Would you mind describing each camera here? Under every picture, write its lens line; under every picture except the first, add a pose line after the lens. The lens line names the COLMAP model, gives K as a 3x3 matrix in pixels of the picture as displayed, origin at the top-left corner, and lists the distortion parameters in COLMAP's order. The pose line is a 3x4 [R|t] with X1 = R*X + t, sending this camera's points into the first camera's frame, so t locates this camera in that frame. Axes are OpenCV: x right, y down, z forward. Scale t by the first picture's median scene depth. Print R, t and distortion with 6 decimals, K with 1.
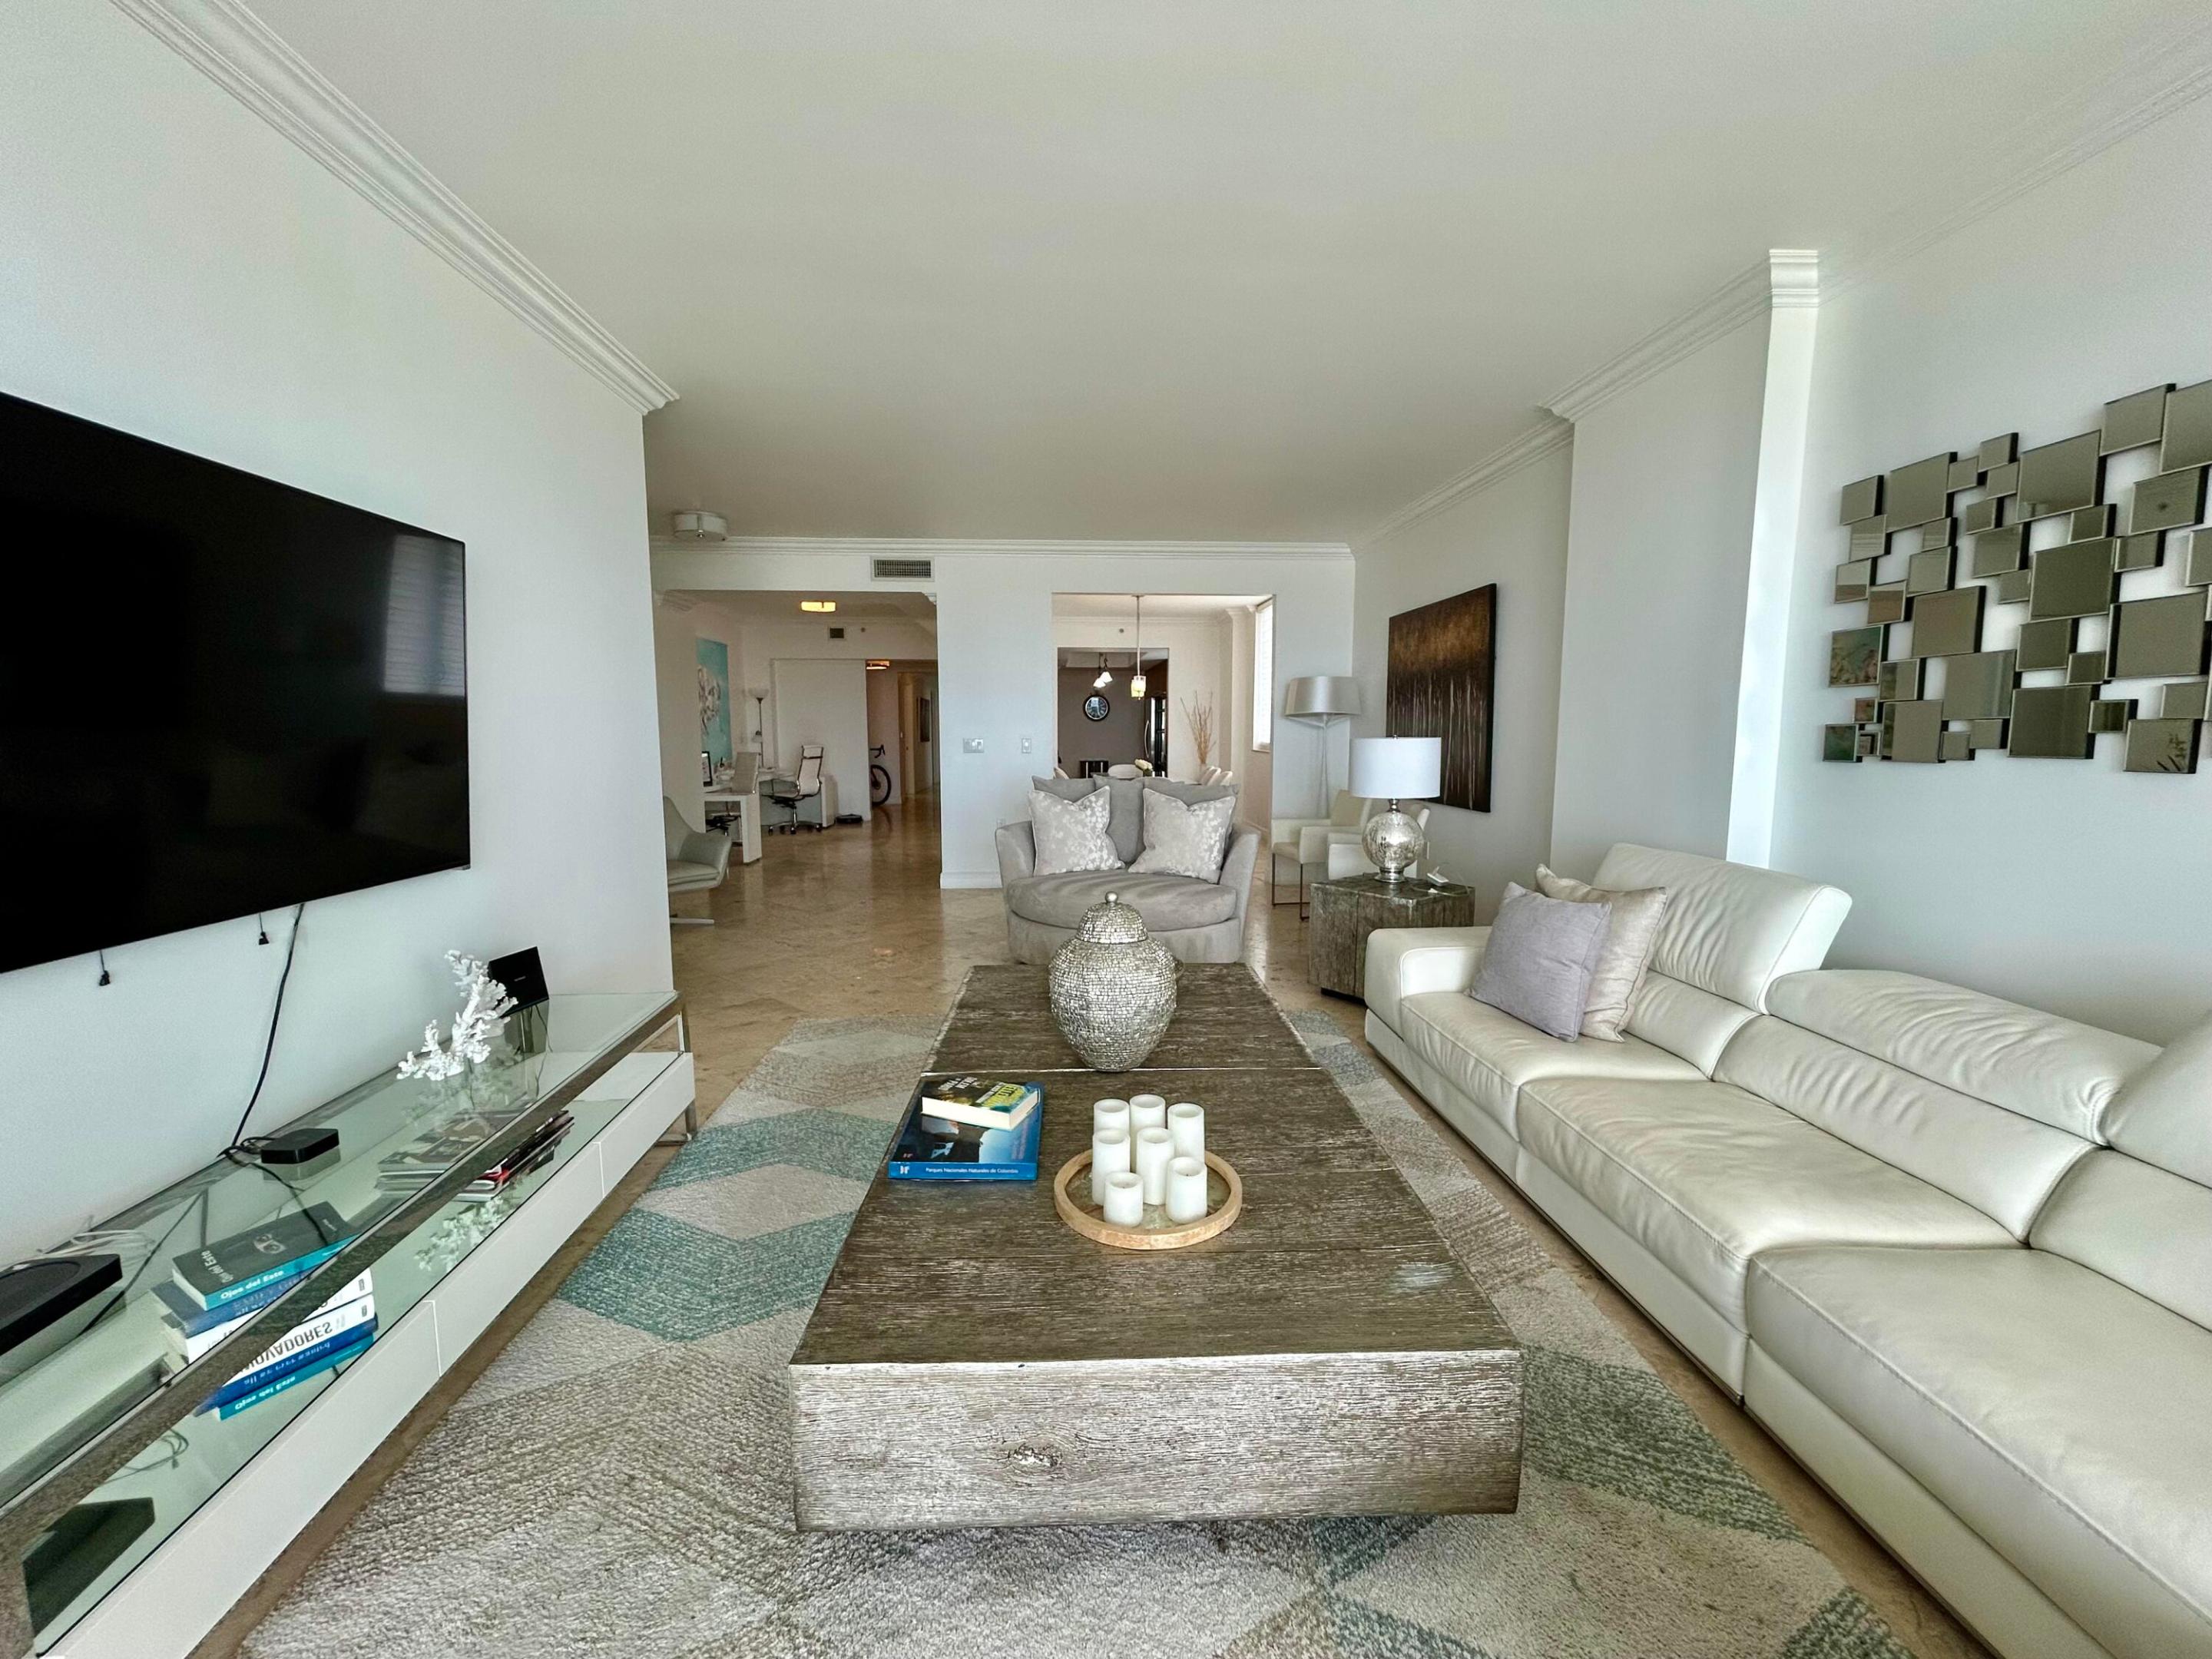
lens RADIAL K [[895.2, 0, 1103.0], [0, 895.2, 827.1], [0, 0, 1]] dist [-0.003494, 0.002201]
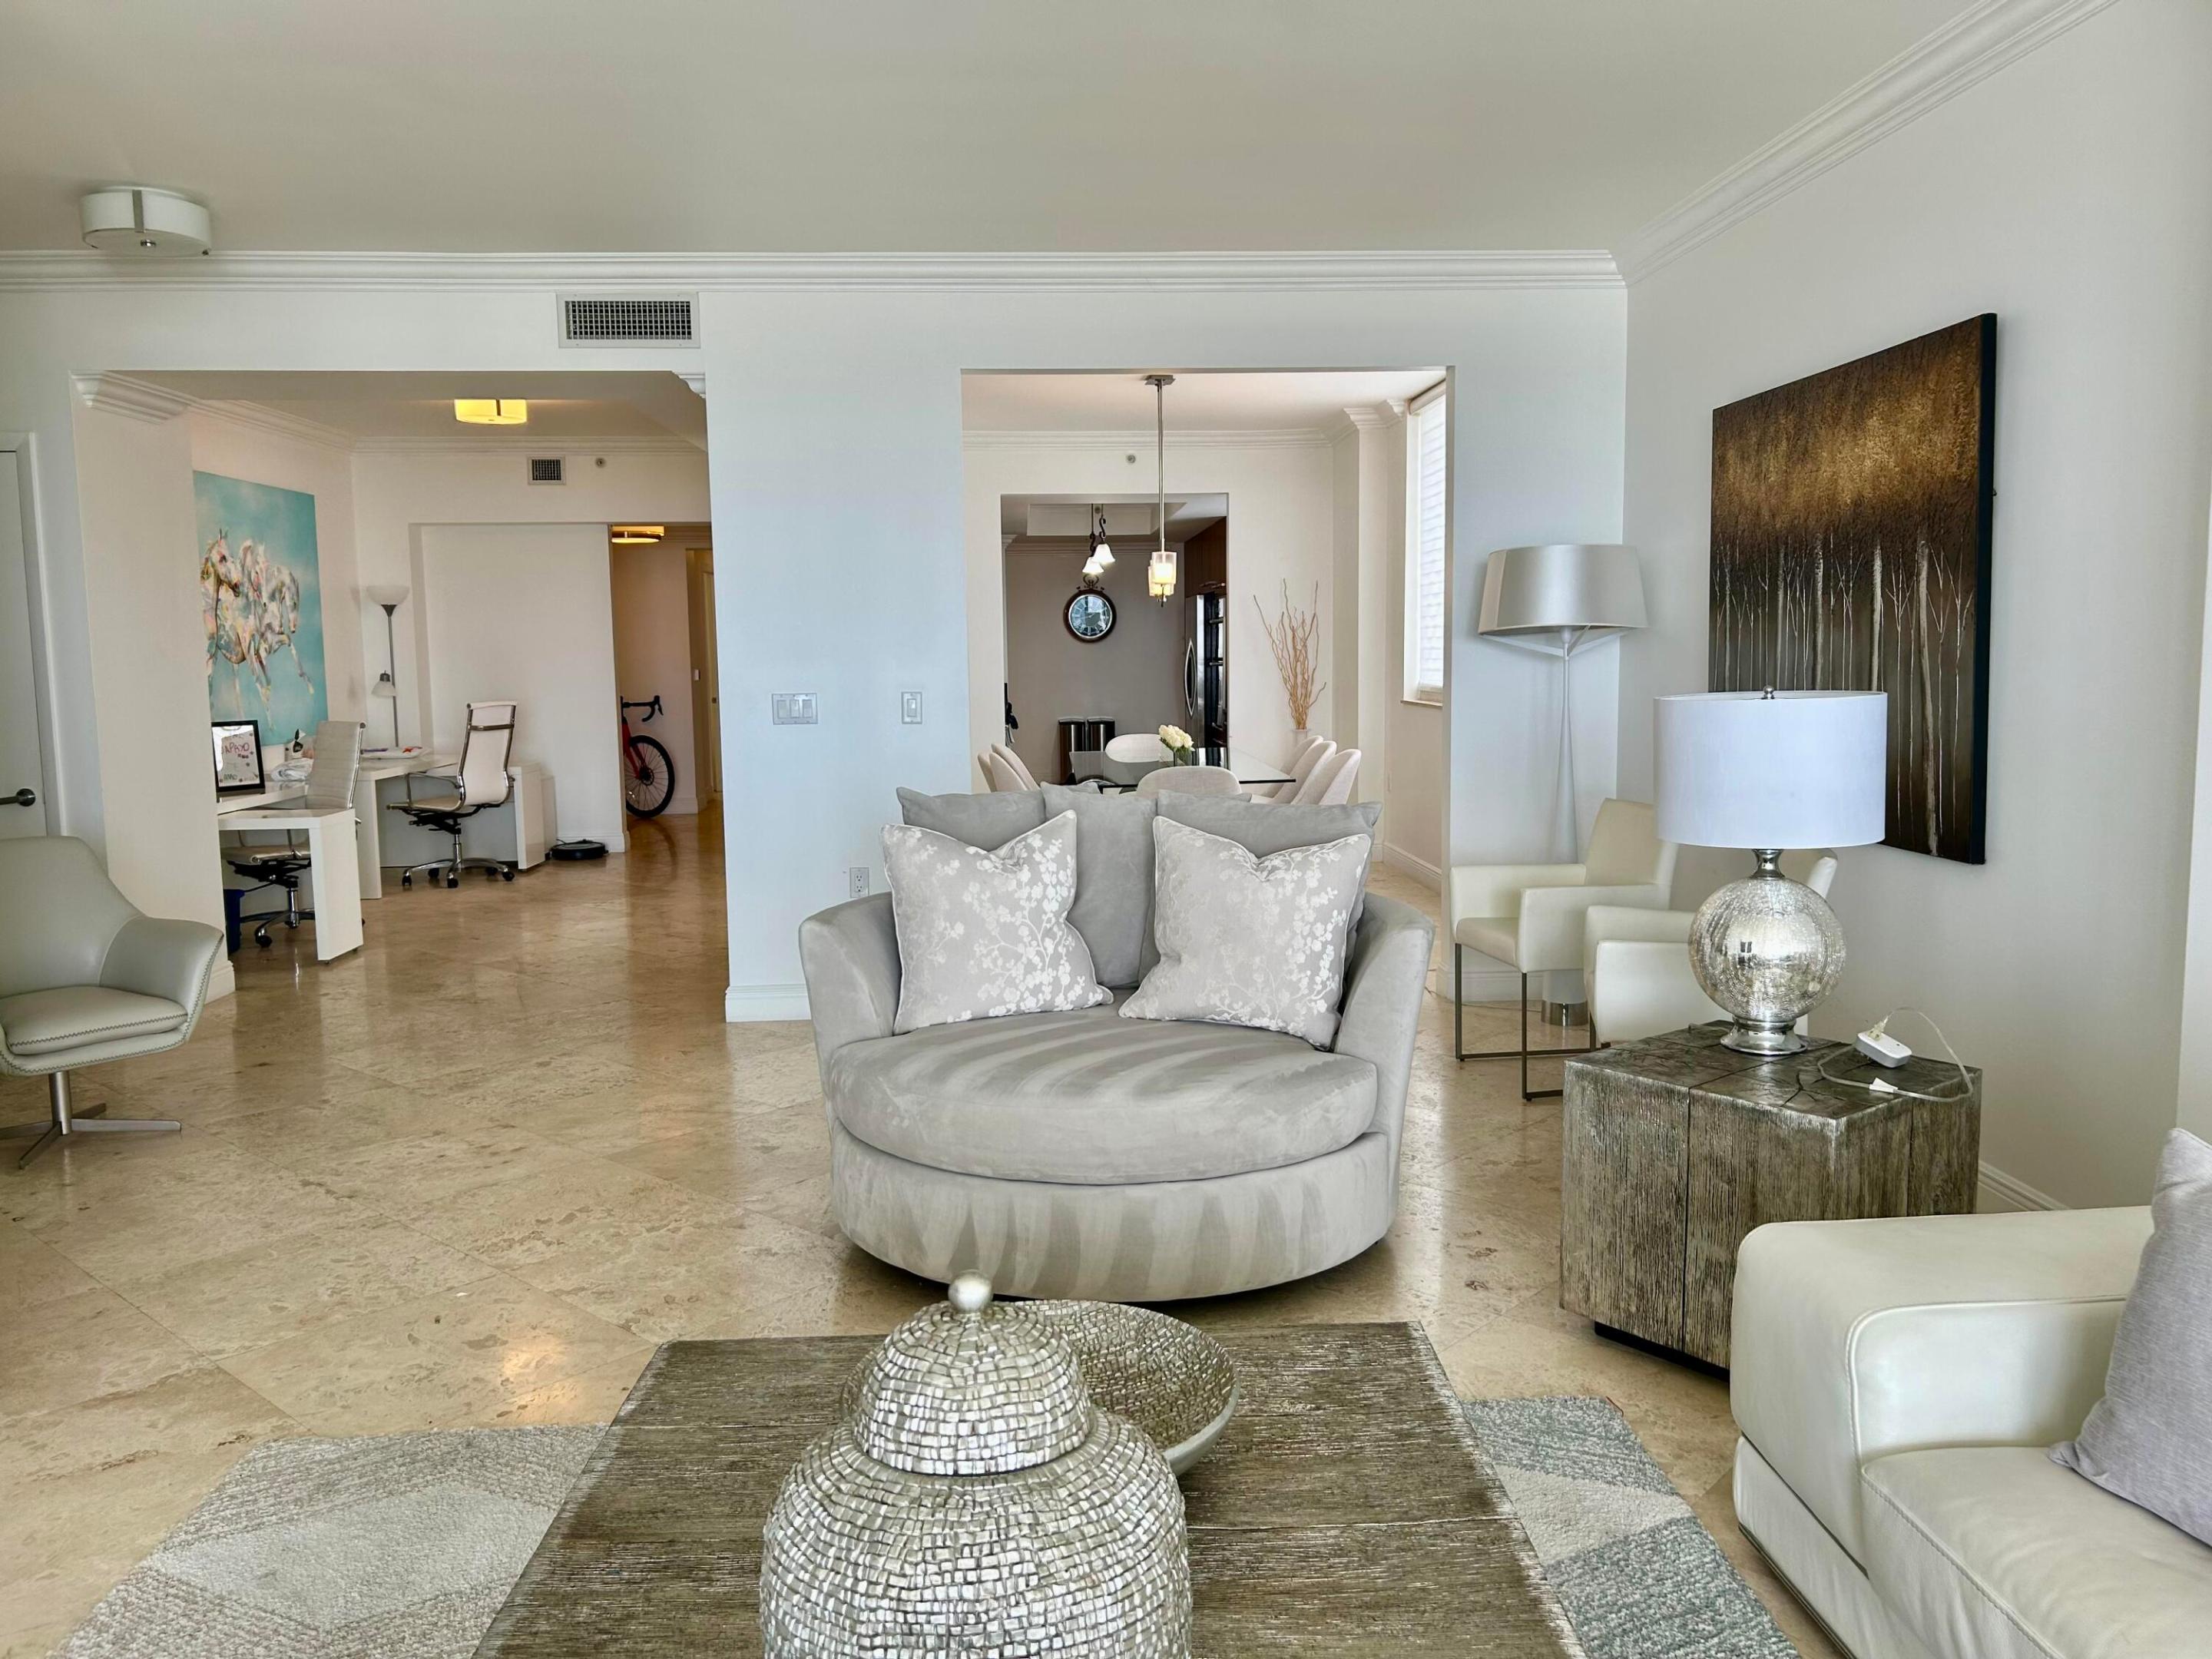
lens RADIAL K [[1670.9, 0, 1117.0], [0, 1670.9, 822.8], [0, 0, 1]] dist [0.034751, -0.021440]
pose [[0.999914, -0.012923, -0.002436, 0.024739], [0.012907, 0.999895, -0.006587, -0.029379], [0.002521, 0.006555, 0.999975, 0.175296]]
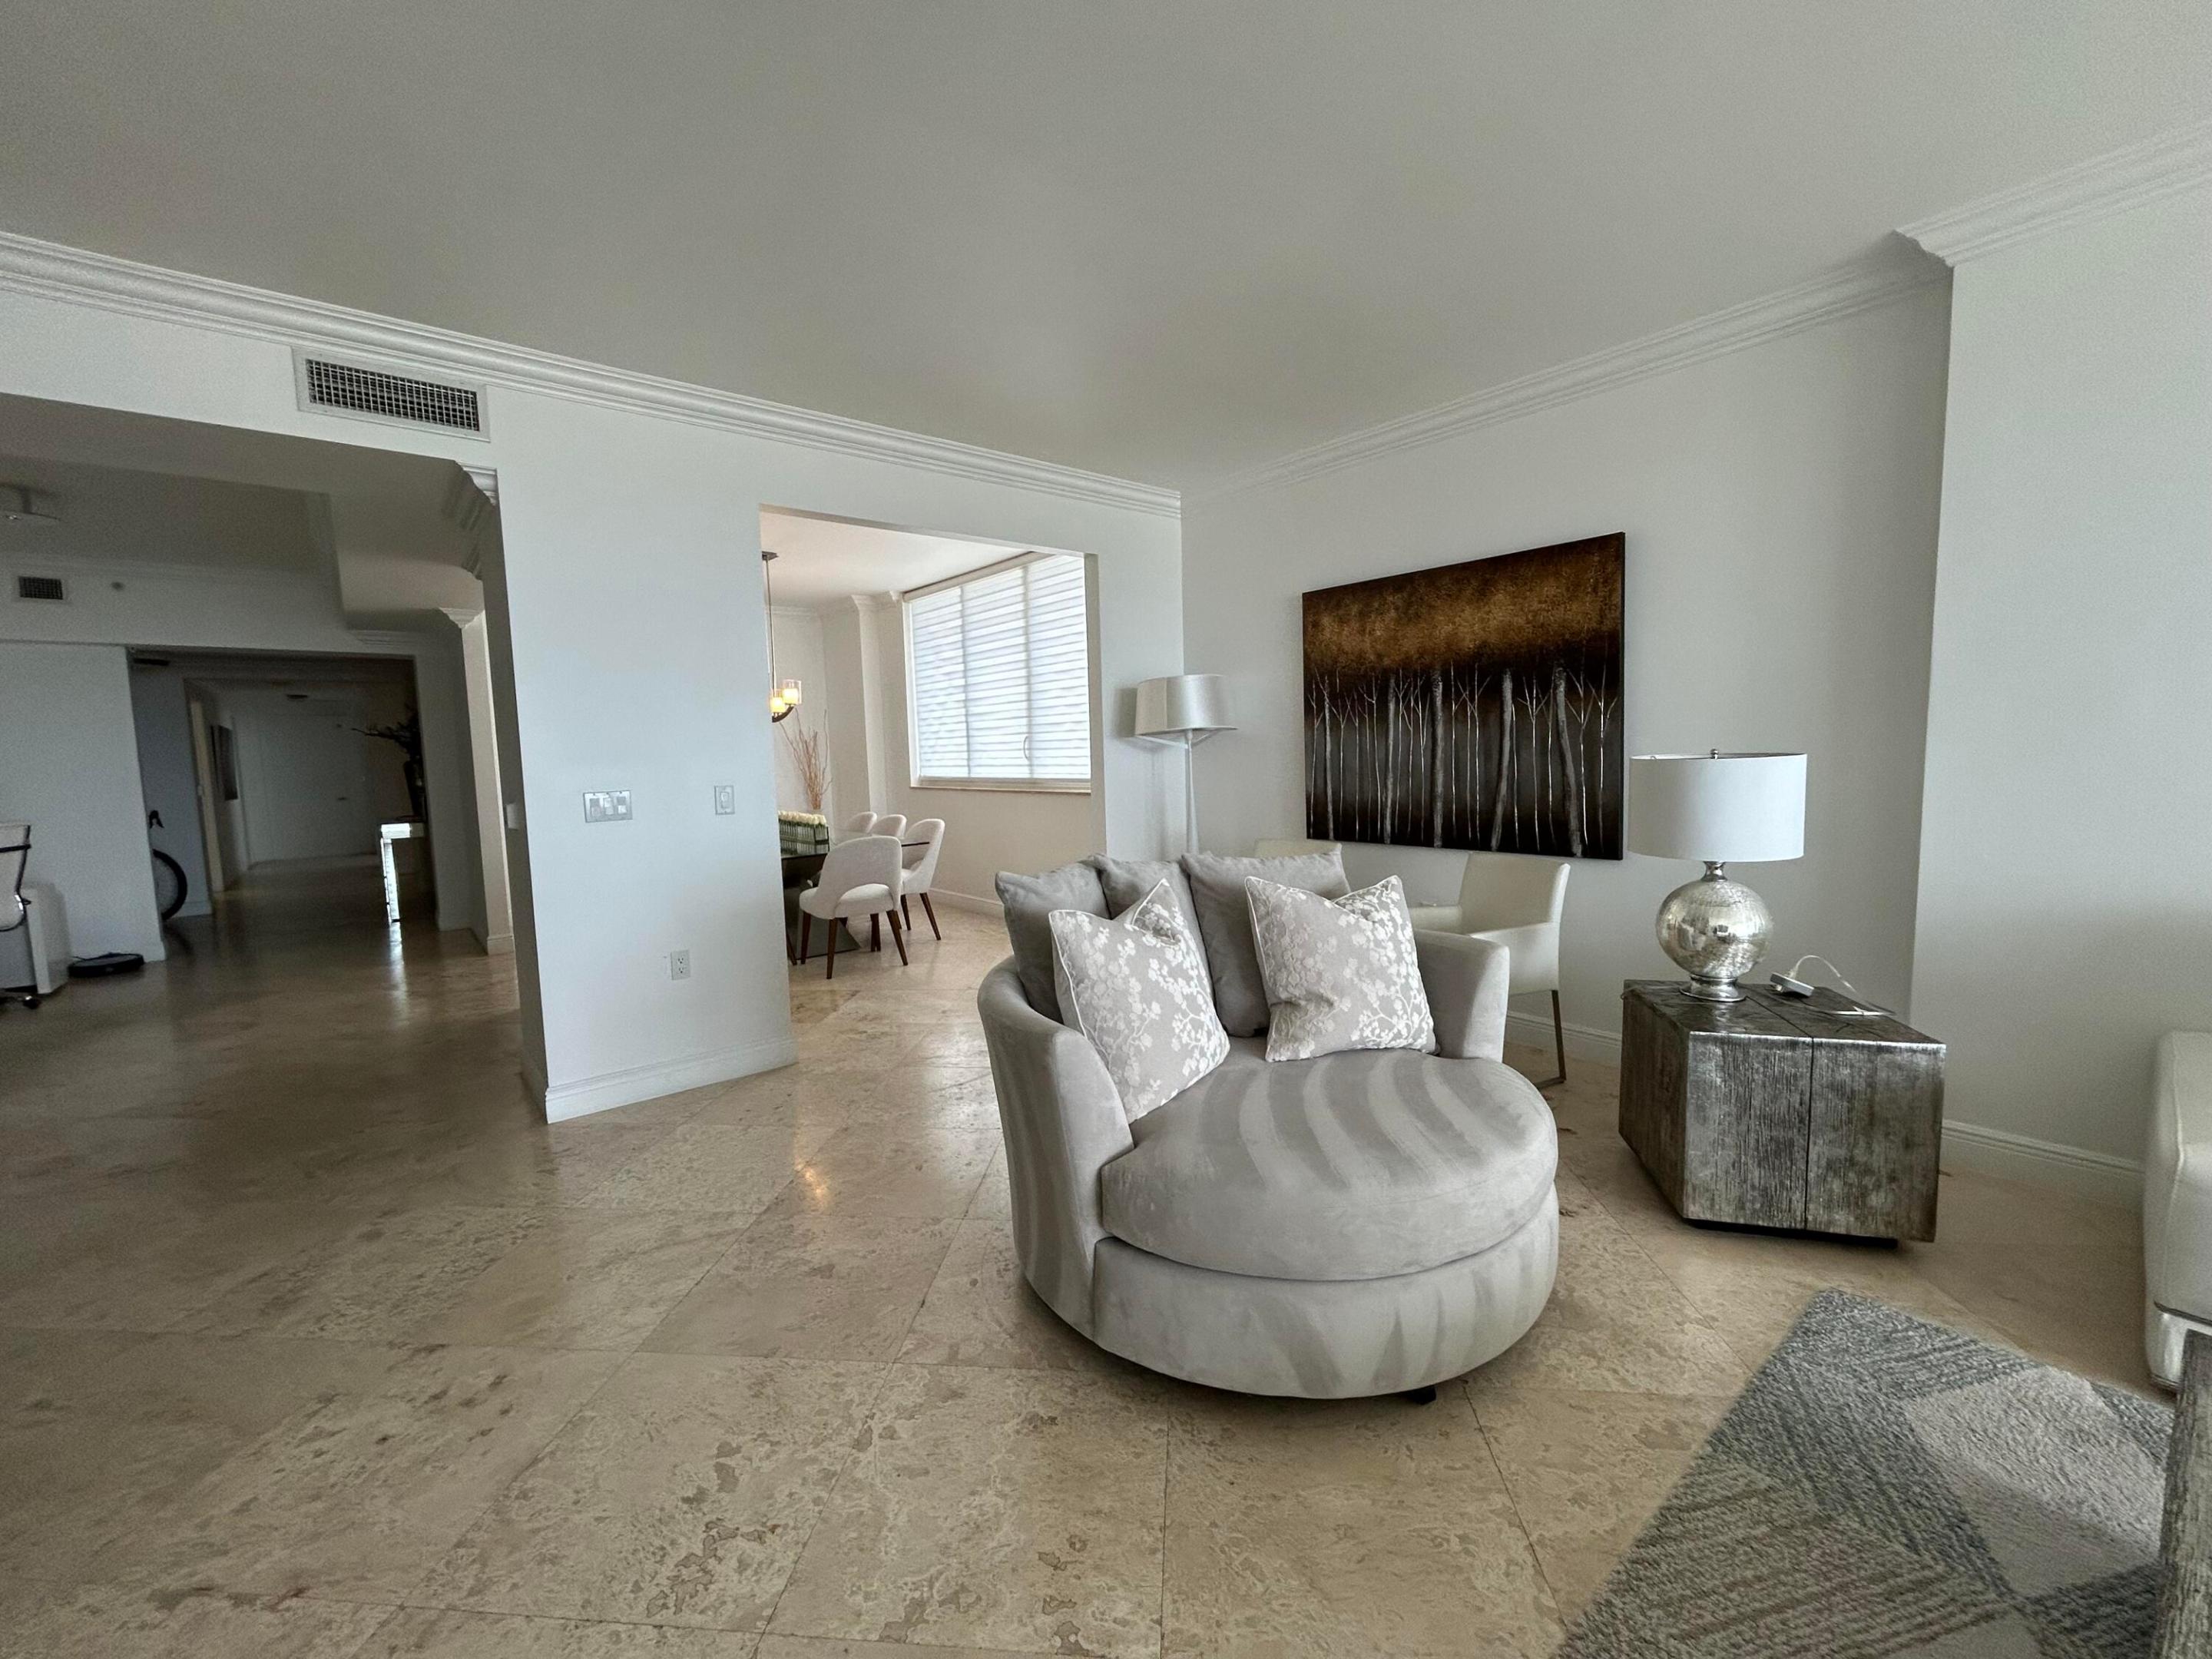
lens RADIAL K [[895.2, 0, 1107.3], [0, 895.2, 829.2], [0, 0, 1]] dist [-0.003494, 0.002201]
pose [[0.805483, -0.075649, 0.587771, -0.248911], [0.094072, 0.995565, -0.000783, -0.063583], [-0.585105, 0.055924, 0.809027, 0.546561]]
